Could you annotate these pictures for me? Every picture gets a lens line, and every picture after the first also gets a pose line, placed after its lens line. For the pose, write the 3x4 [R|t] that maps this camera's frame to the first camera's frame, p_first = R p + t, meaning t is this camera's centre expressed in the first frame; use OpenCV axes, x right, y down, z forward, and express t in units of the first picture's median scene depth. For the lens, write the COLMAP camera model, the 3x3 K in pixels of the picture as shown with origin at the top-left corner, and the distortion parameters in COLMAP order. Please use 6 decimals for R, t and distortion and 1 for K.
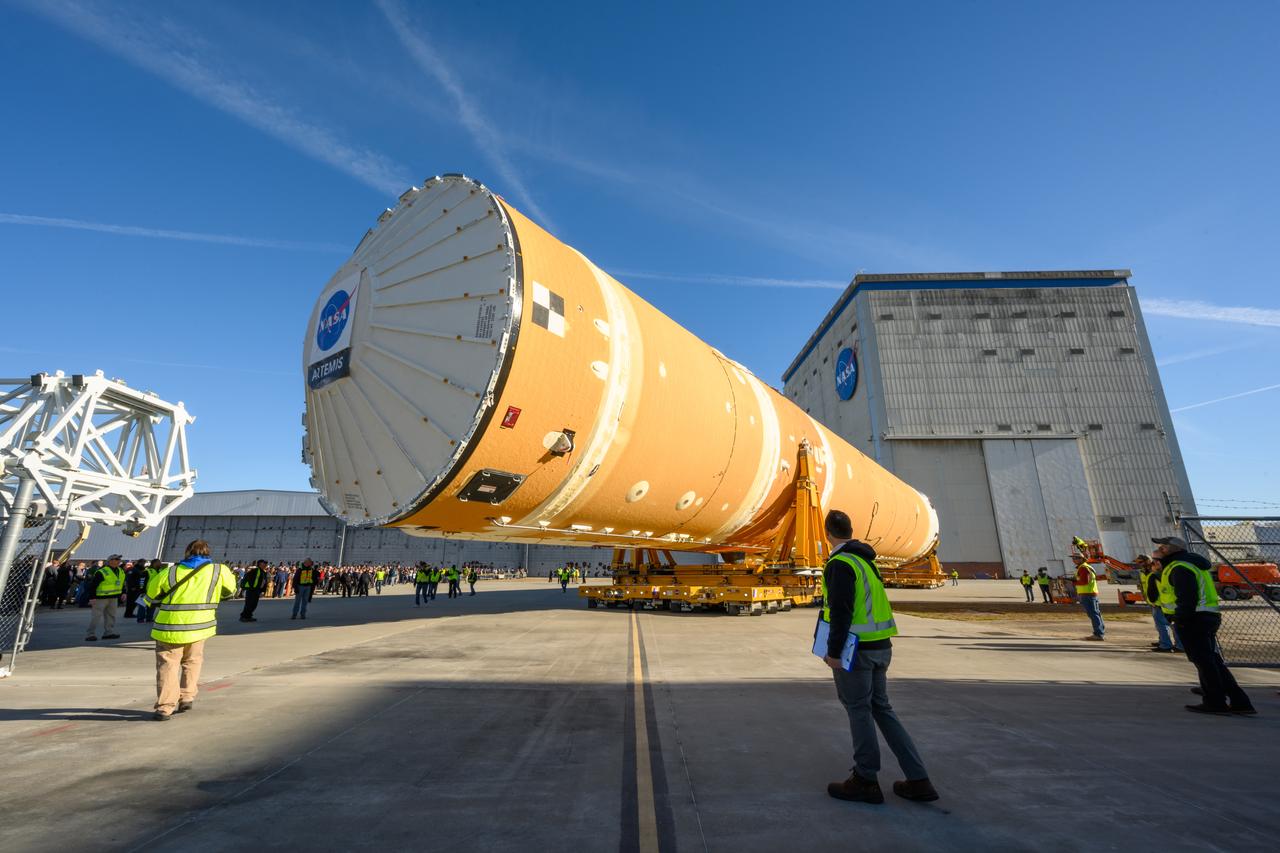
lens RADIAL K [[517.1, 0, 640.0], [0, 517.1, 426.5], [0, 0, 1]] dist [-0.002446, 0.000333]
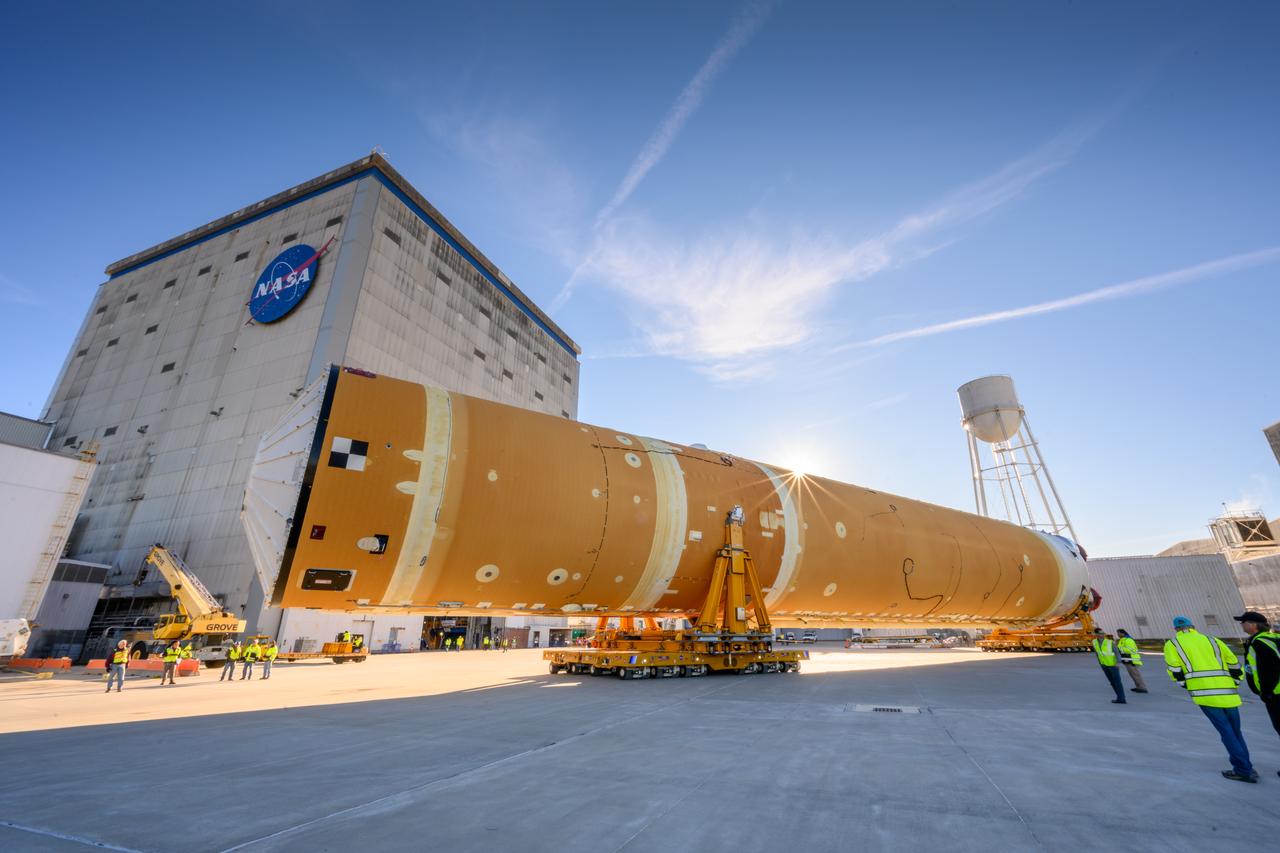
lens RADIAL K [[512.9, 0, 640.0], [0, 512.9, 426.5], [0, 0, 1]] dist [0.000840, -0.000427]
pose [[0.359723, 0.345672, 0.866666, 0.108357], [-0.239238, 0.931963, -0.272417, 0.117642], [-0.901867, -0.109345, 0.417946, 0.415926]]
